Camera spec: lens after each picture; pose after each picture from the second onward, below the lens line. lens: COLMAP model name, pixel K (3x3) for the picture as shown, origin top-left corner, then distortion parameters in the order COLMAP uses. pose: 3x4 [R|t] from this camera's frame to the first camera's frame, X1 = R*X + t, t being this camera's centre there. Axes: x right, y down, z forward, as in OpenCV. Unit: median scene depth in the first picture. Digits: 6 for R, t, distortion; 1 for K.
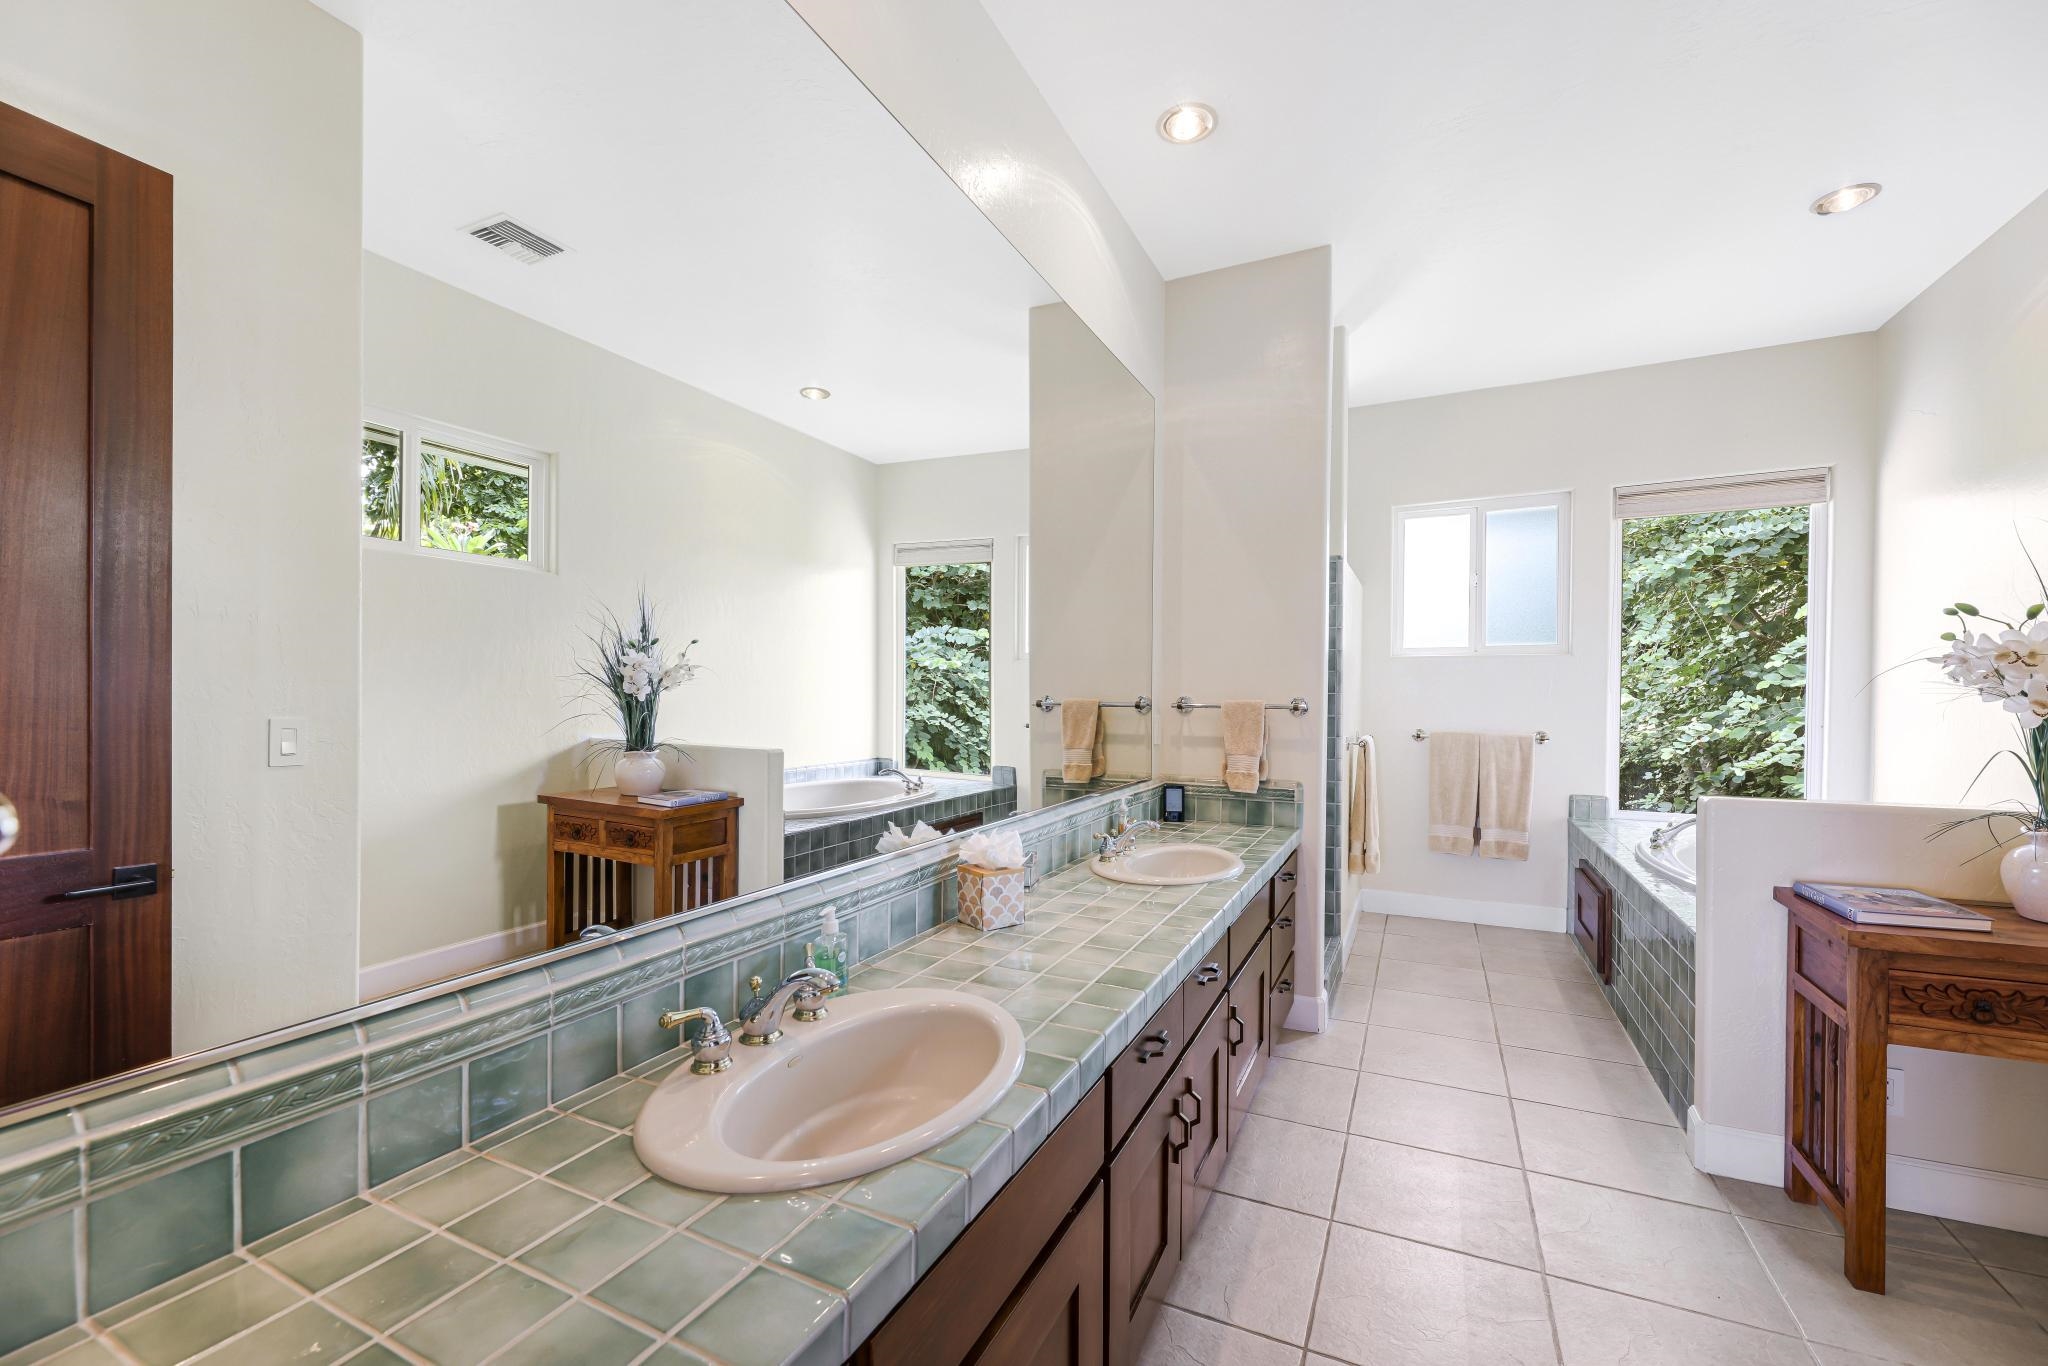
lens RADIAL K [[840.2, 0, 1011.8], [0, 840.2, 693.4], [0, 0, 1]] dist [0.001116, -0.000324]
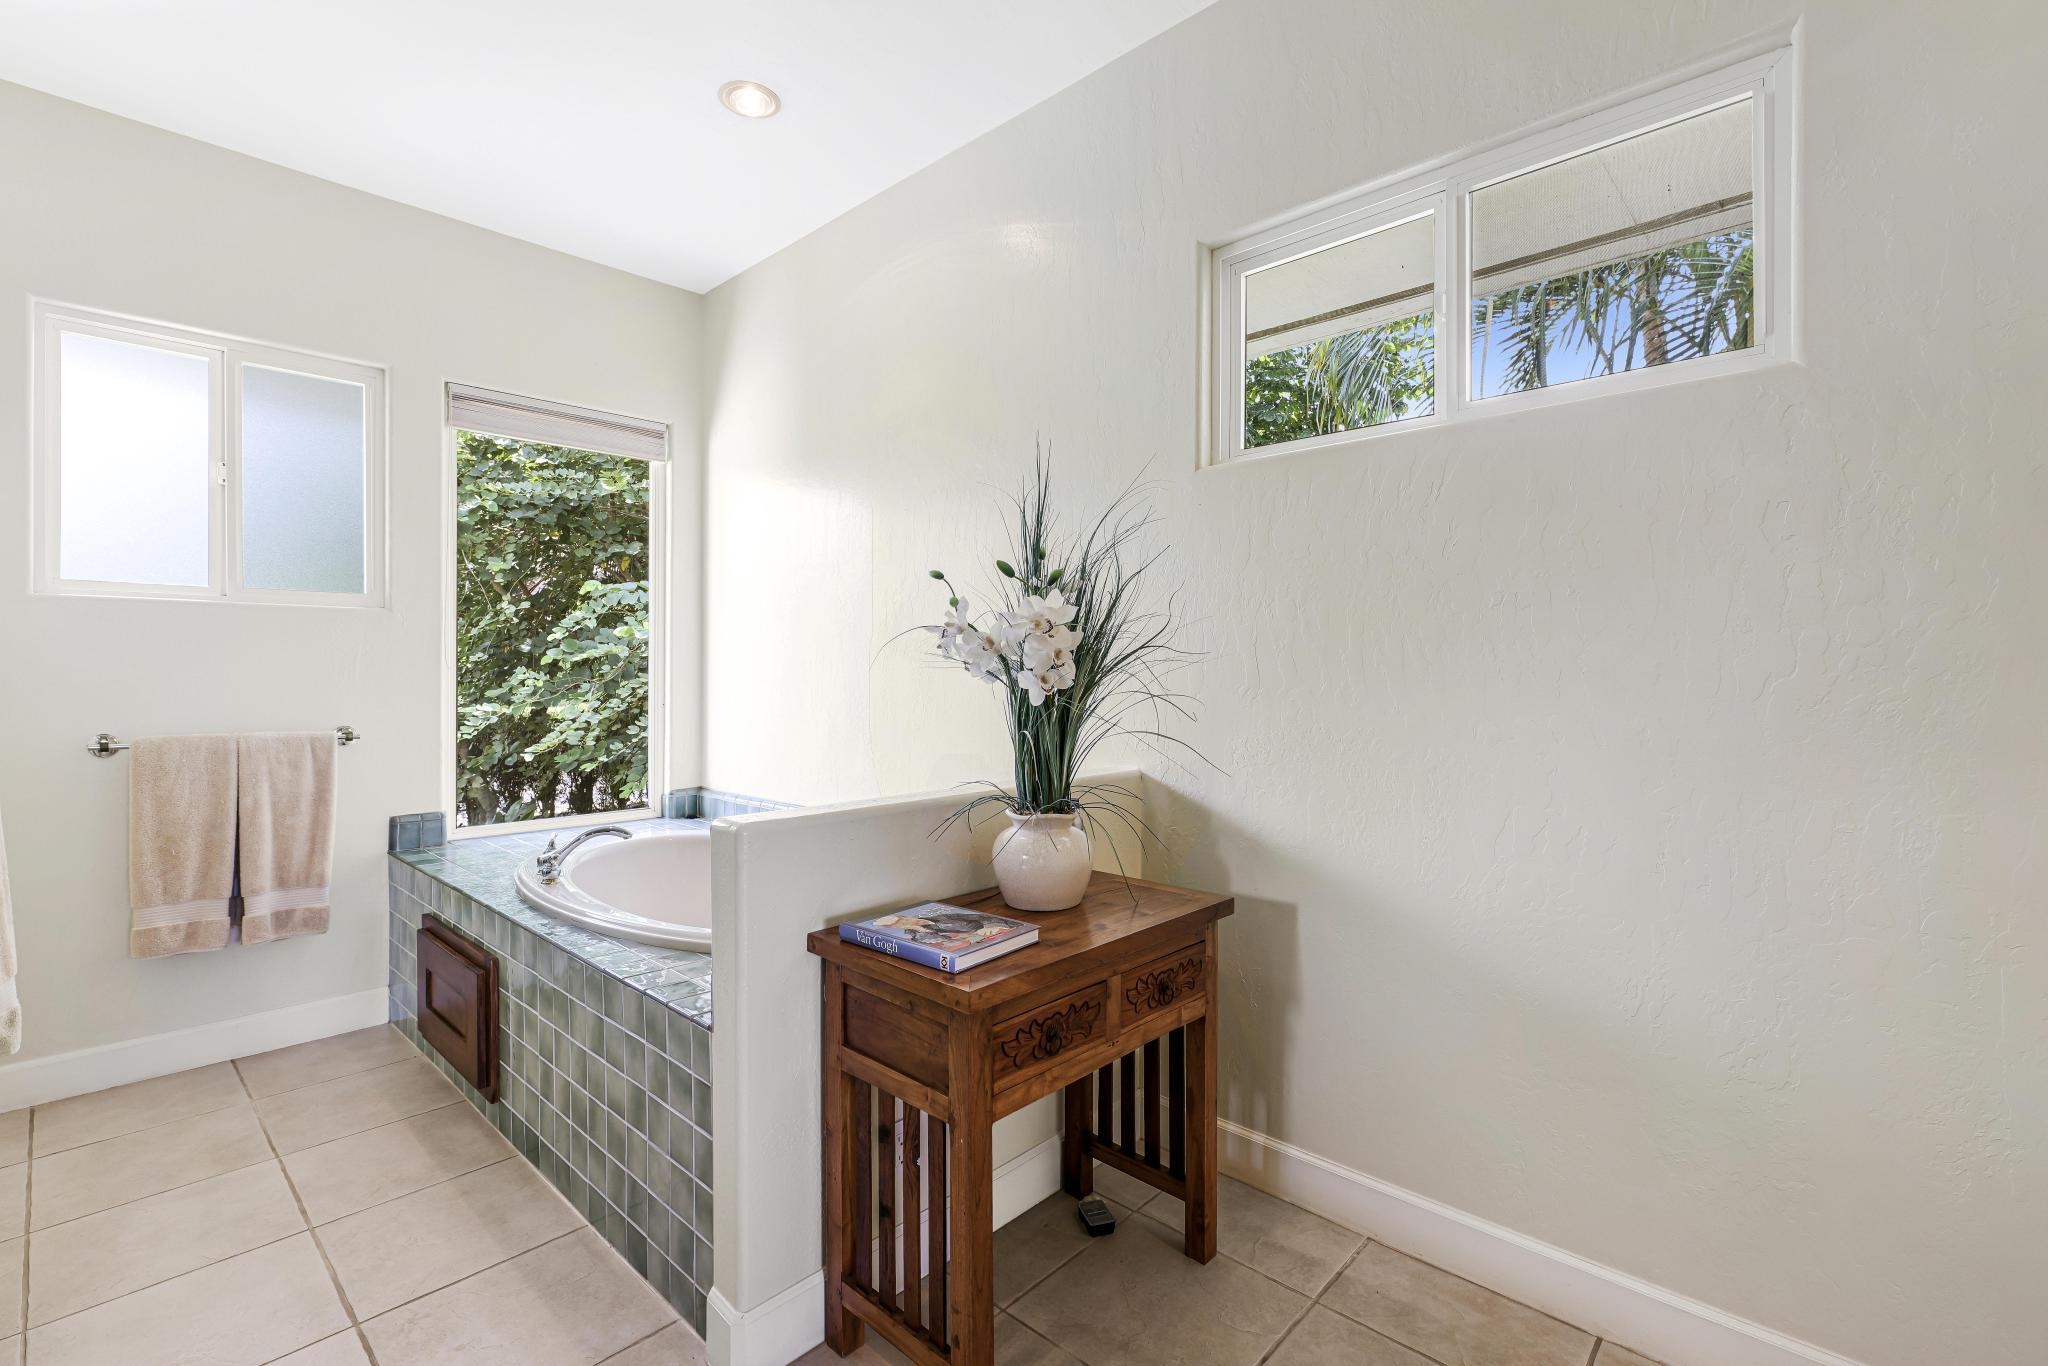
lens RADIAL K [[906.0, 0, 1024.0], [0, 906.0, 683.0], [0, 0, 1]] dist [0.001097, -0.000995]
pose [[0.280944, -0.013435, 0.959630, 0.112191], [-0.001029, 0.999897, 0.014300, 0.001430], [-0.959724, -0.005005, 0.280901, 0.318053]]
